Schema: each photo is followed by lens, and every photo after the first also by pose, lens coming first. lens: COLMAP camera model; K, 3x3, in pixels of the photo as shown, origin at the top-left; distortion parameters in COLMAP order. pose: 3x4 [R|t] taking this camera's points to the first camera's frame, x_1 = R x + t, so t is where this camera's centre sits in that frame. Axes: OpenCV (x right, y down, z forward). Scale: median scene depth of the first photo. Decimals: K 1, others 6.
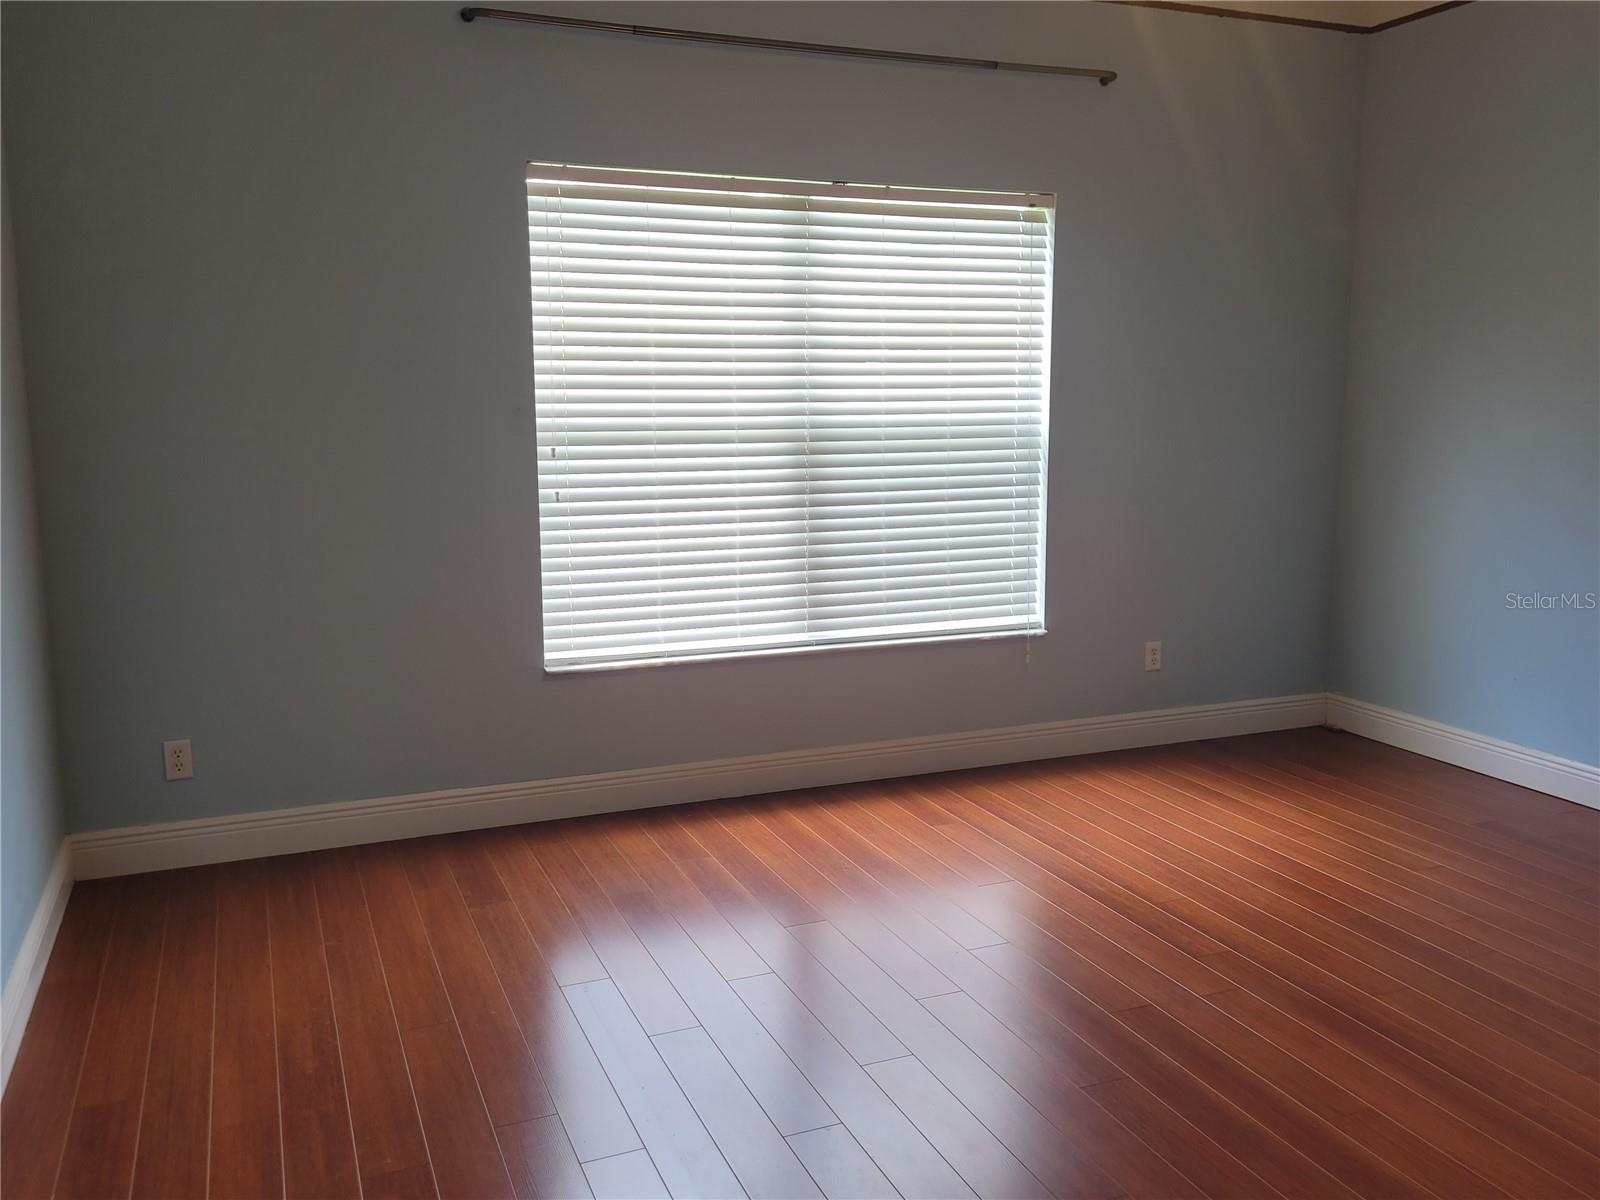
lens RADIAL K [[1338.0, 0, 787.7], [0, 1338.0, 605.0], [0, 0, 1]] dist [0.048886, -0.033162]
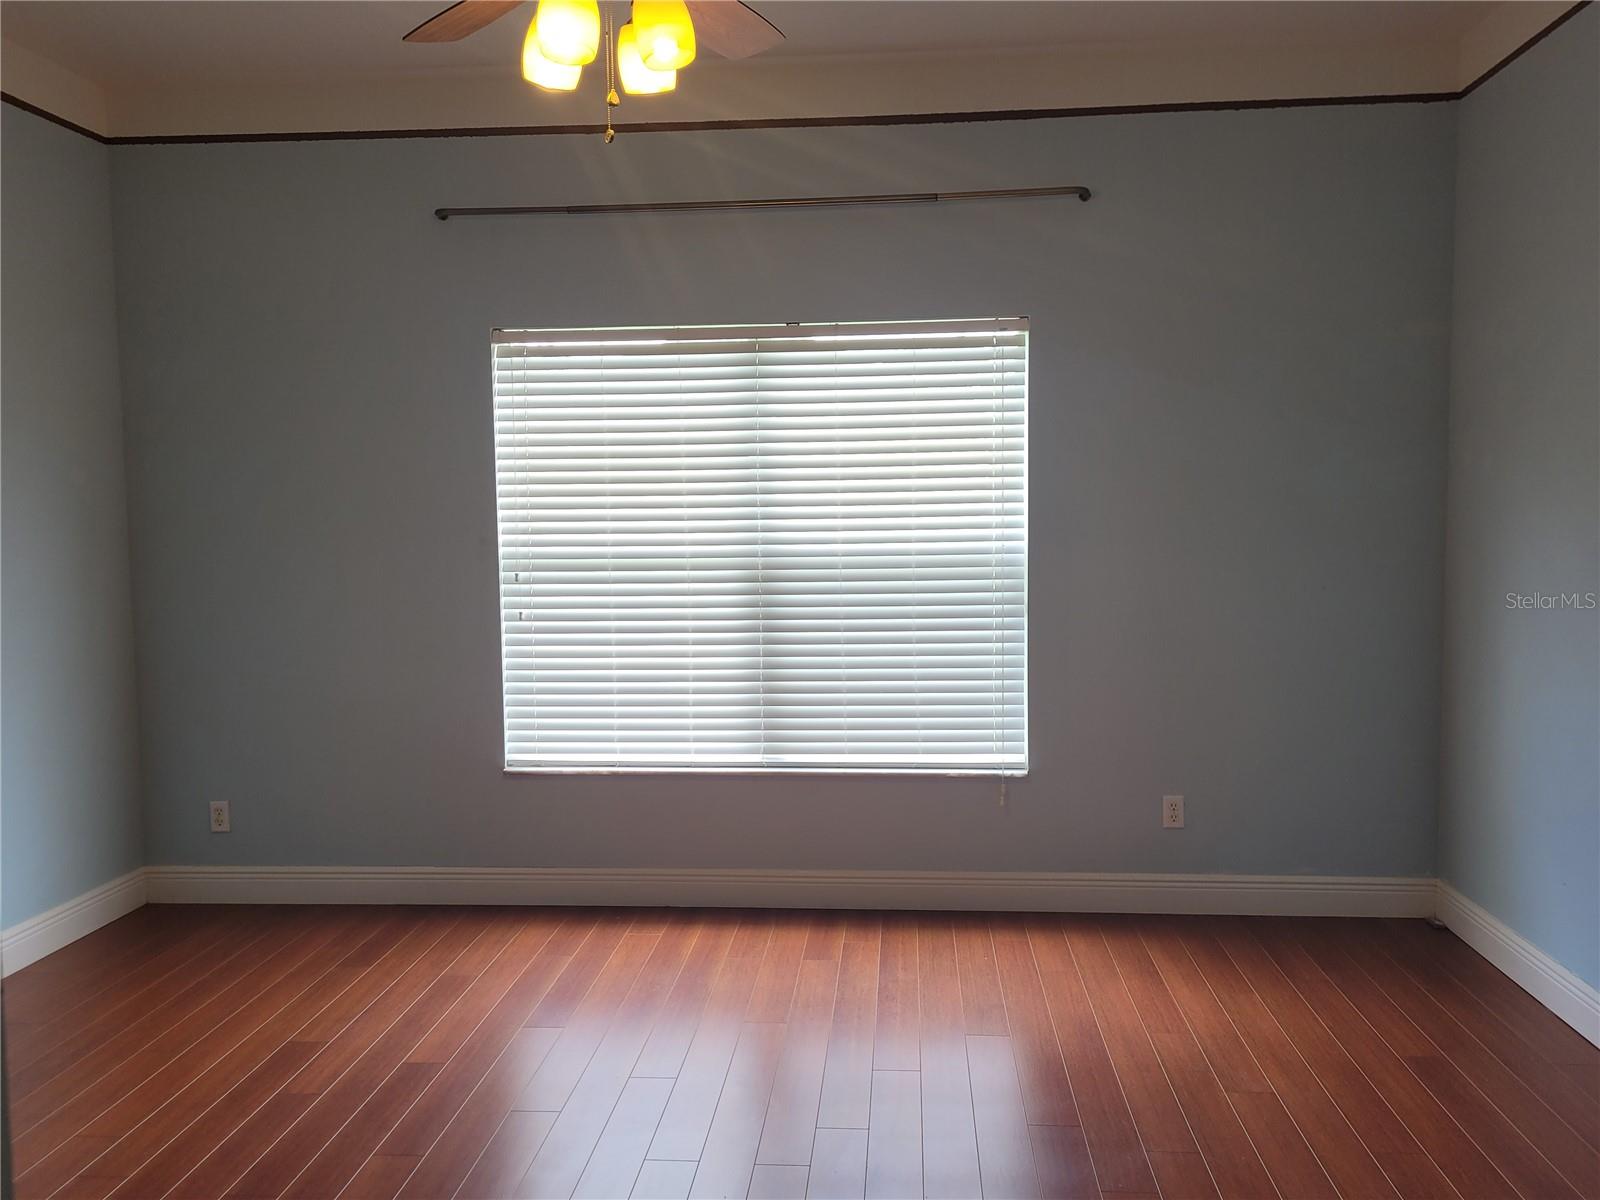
lens RADIAL K [[1338.0, 0, 800.7], [0, 1338.0, 613.2], [0, 0, 1]] dist [0.048886, -0.033162]
pose [[0.889670, 0.029007, -0.455682, 0.515679], [-0.060893, 0.996603, -0.055447, -0.032734], [0.452526, 0.077077, 0.888414, 0.094986]]
